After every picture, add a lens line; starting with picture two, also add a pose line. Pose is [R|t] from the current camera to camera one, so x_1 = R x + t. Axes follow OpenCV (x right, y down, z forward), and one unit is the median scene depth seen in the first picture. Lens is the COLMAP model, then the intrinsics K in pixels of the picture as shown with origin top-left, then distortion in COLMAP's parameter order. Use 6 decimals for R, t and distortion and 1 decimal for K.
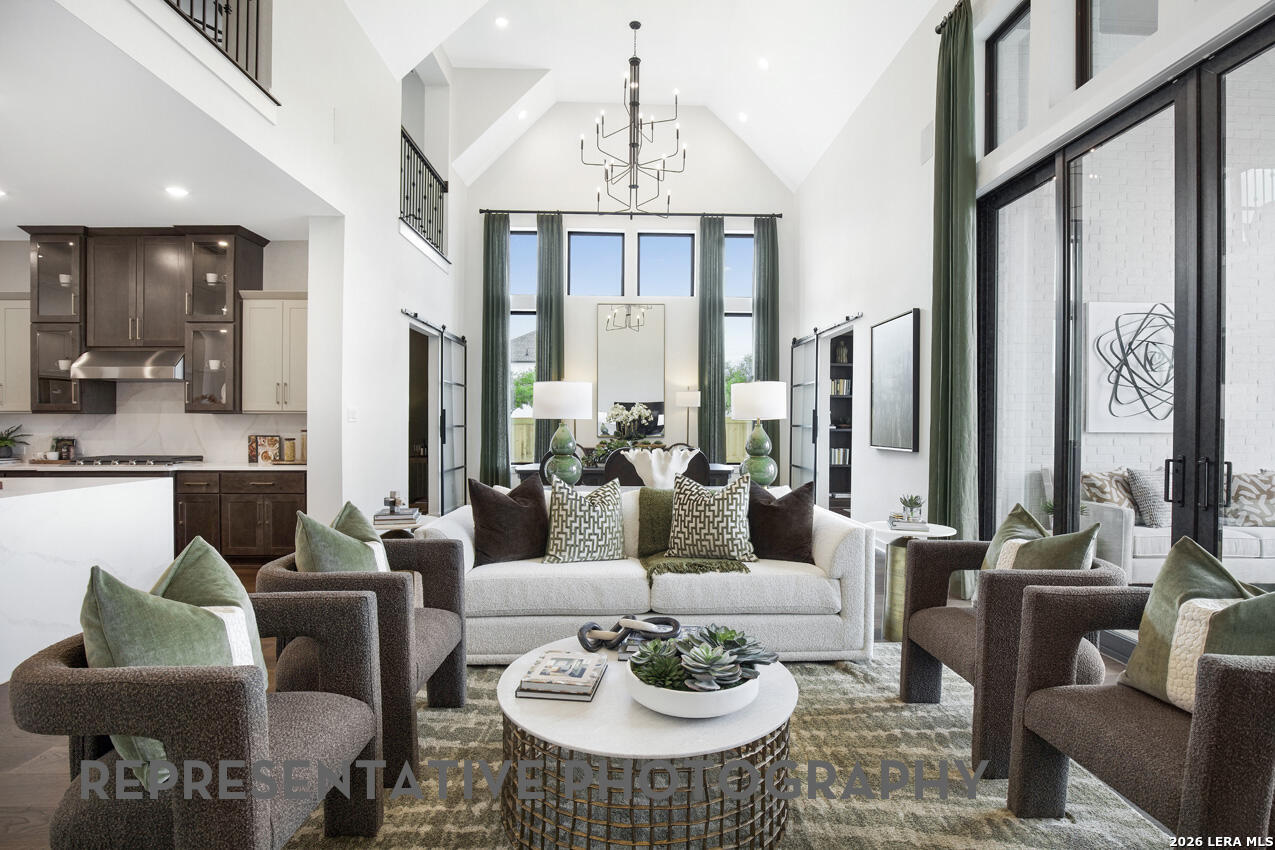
lens RADIAL K [[612.1, 0, 656.4], [0, 612.1, 428.0], [0, 0, 1]] dist [-0.033676, 0.008848]
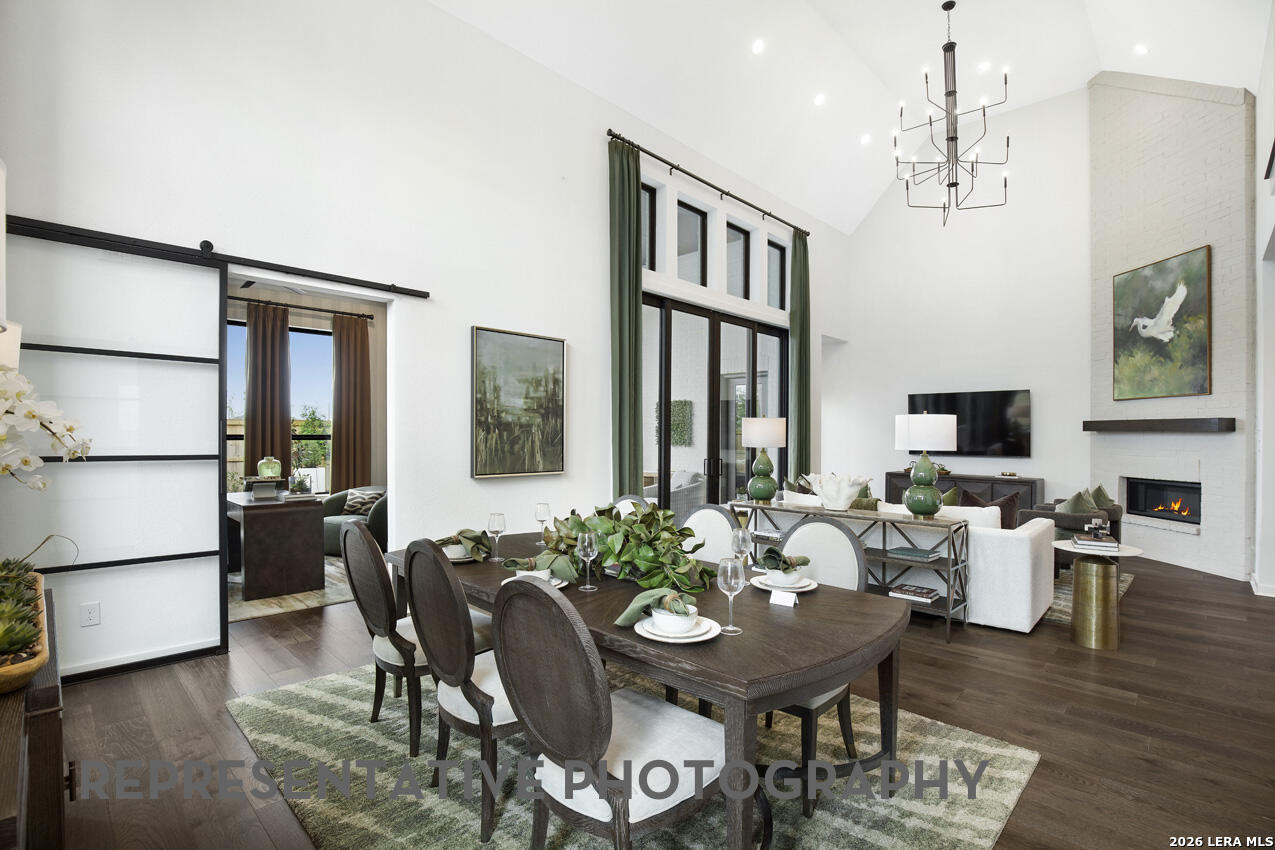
lens RADIAL K [[594.2, 0, 635.3], [0, 594.2, 440.1], [0, 0, 1]] dist [-0.023350, 0.000252]
pose [[-0.678935, -0.009199, 0.734141, -0.427582], [-0.003003, 0.999948, 0.009752, -0.029444], [-0.734192, 0.004416, -0.678927, 1.532499]]
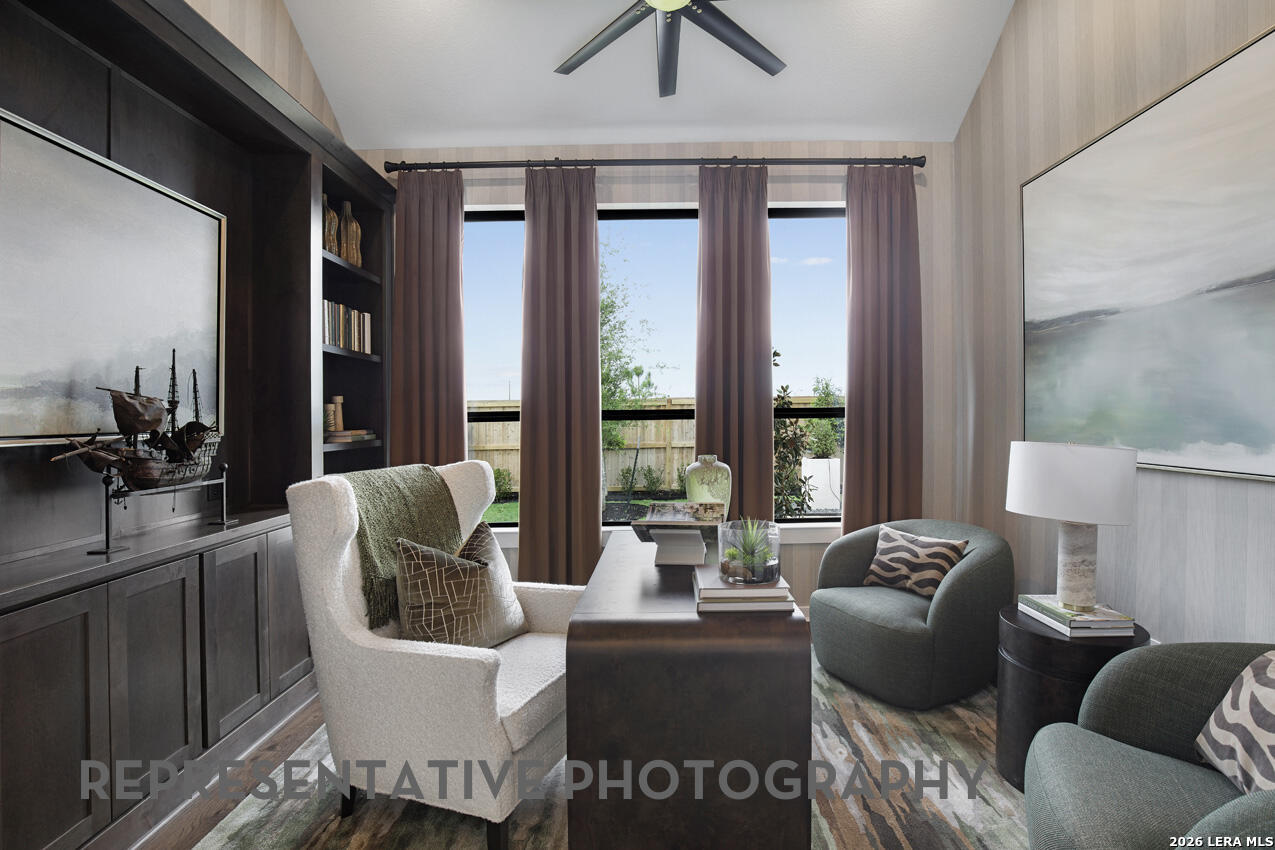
lens RADIAL K [[612.1, 0, 656.4], [0, 612.1, 428.0], [0, 0, 1]] dist [-0.033676, 0.008848]
pose [[0.035856, -0.018363, 0.999188, 0.291790], [0.010485, 0.999783, 0.017997, -0.018952], [-0.999302, 0.009831, 0.036041, 1.327829]]
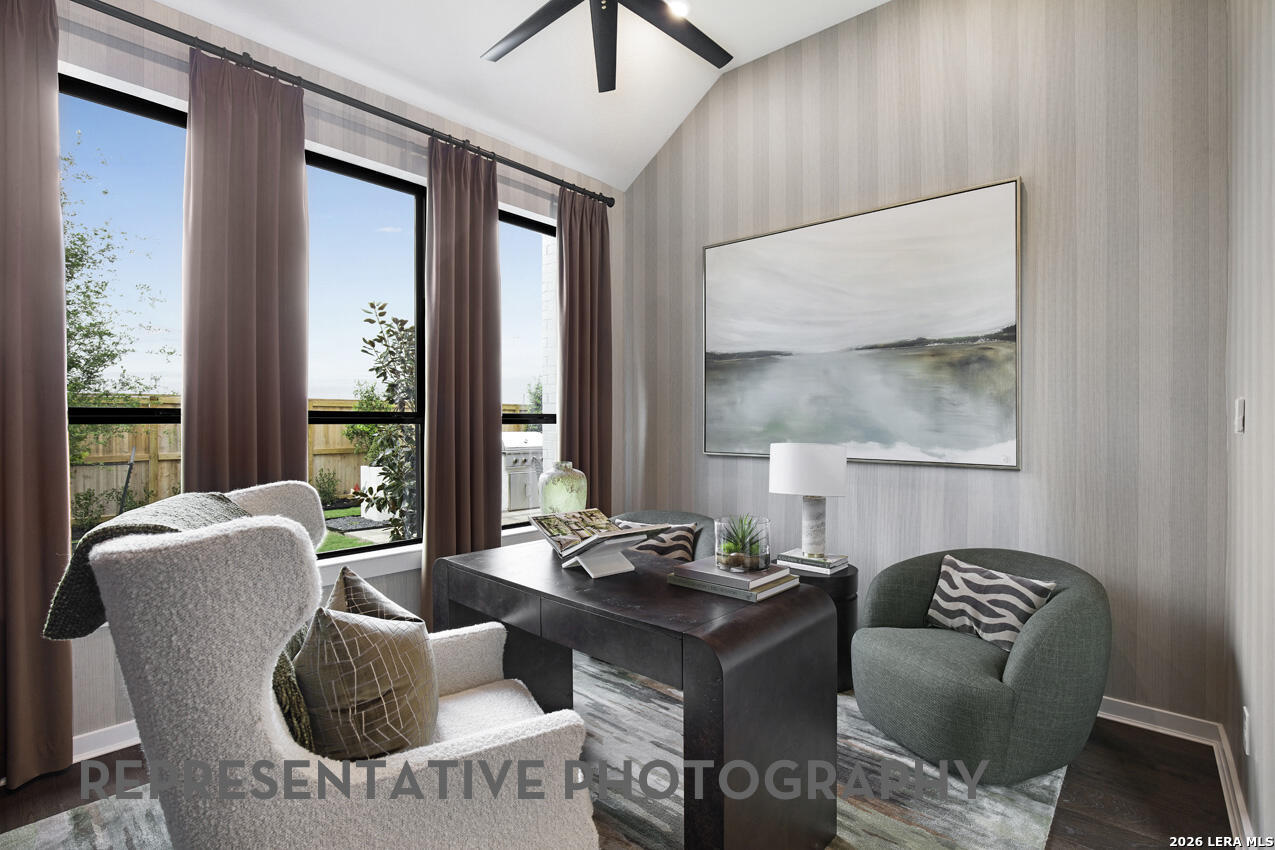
lens RADIAL K [[600.3, 0, 672.1], [0, 600.3, 428.4], [0, 0, 1]] dist [-0.013421, 0.000376]
pose [[-0.730342, -0.010898, 0.682995, 0.392652], [-0.004966, 0.999931, 0.010645, -0.018897], [-0.683064, 0.004382, -0.730345, 1.558528]]
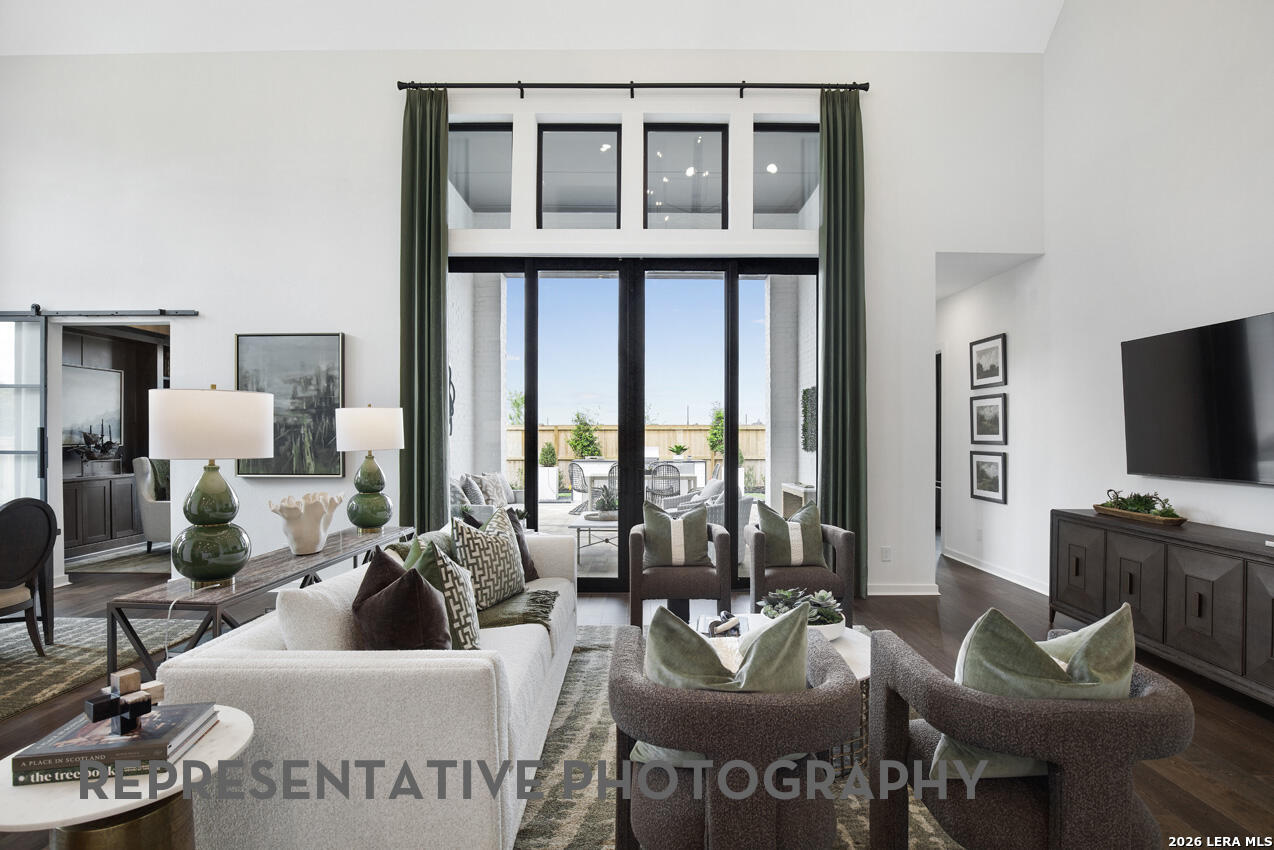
lens RADIAL K [[601.7, 0, 637.0], [0, 601.7, 445.4], [0, 0, 1]] dist [-0.023602, 0.001139]
pose [[0.053842, -0.015948, 0.998422, -0.520691], [0.003325, 0.999870, 0.015792, -0.025983], [-0.998544, 0.002470, 0.053888, 0.451024]]
